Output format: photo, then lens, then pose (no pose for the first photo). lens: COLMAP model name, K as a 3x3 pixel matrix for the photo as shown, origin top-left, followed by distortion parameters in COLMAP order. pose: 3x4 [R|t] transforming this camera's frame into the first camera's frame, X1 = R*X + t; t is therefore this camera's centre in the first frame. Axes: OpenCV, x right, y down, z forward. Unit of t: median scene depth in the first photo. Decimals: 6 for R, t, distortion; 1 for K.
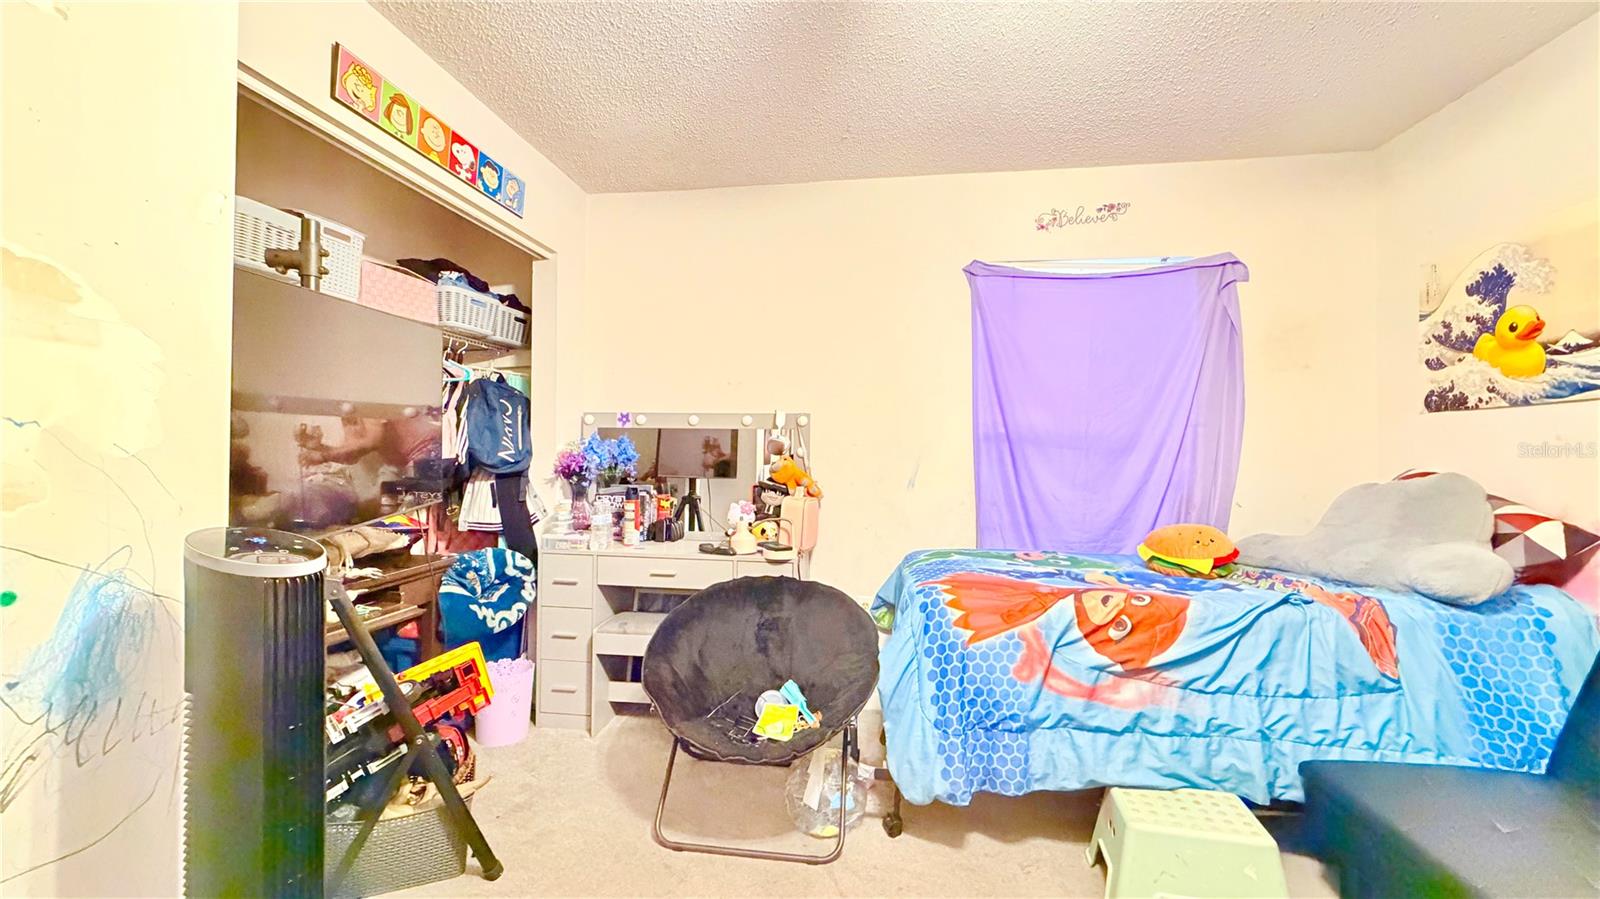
lens RADIAL K [[636.6, 0, 794.2], [0, 636.6, 449.8], [0, 0, 1]] dist [0.000673, 0.000419]
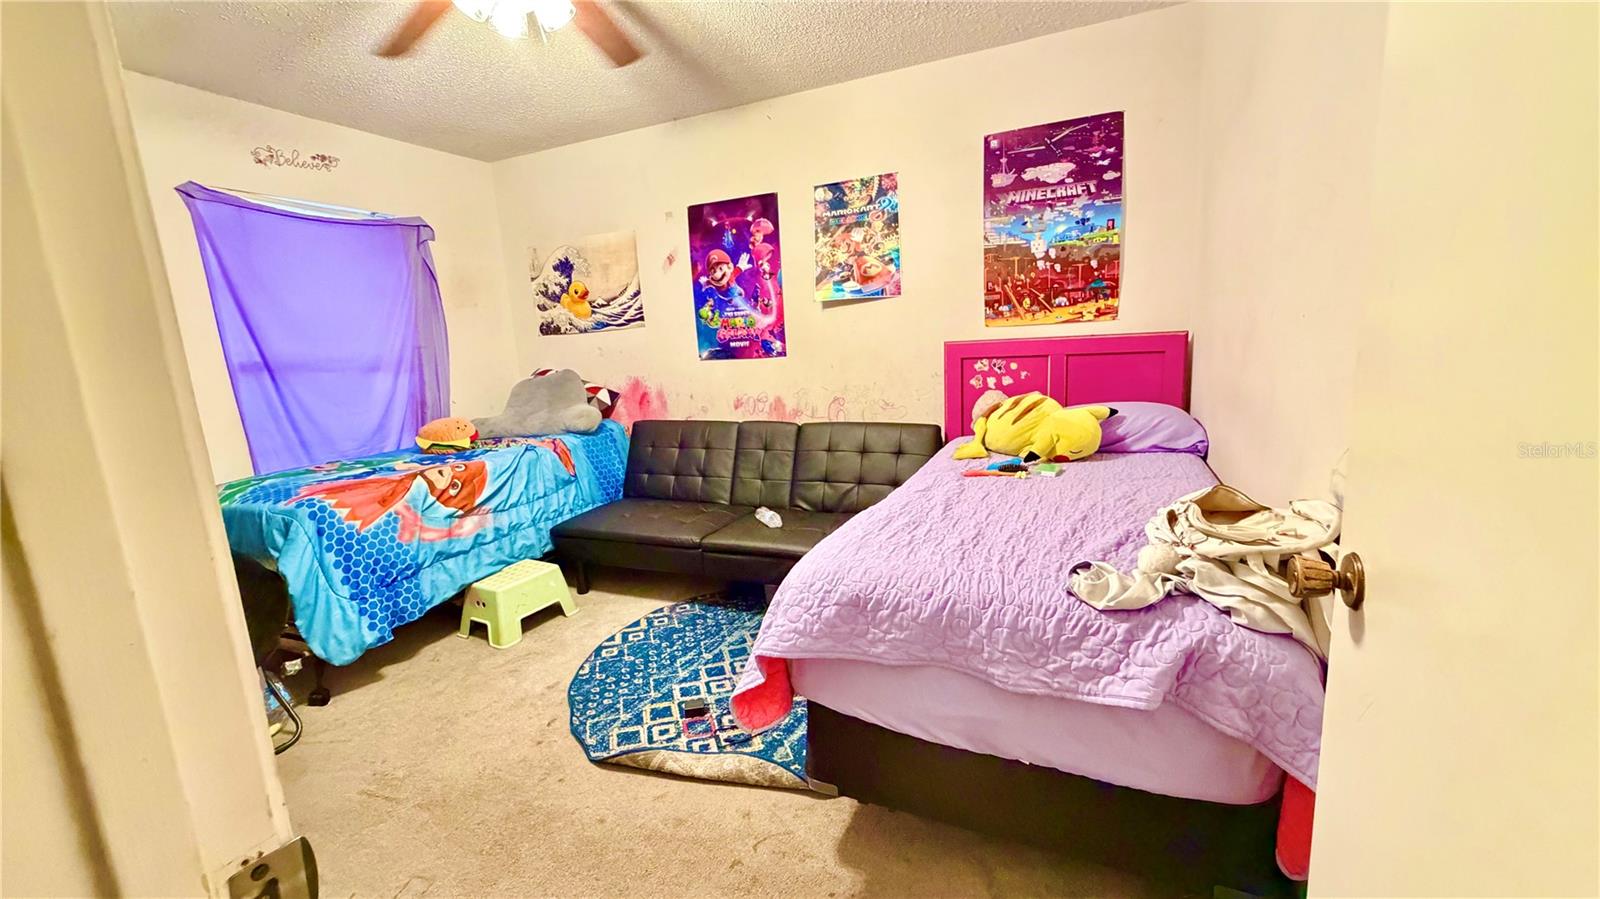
lens RADIAL K [[636.6, 0, 800.4], [0, 636.6, 449.5], [0, 0, 1]] dist [0.000673, 0.000419]
pose [[0.268636, -0.192956, 0.943718, -0.679038], [0.053407, 0.981207, 0.185418, -0.047659], [-0.961760, 0.000591, 0.273892, -0.211145]]
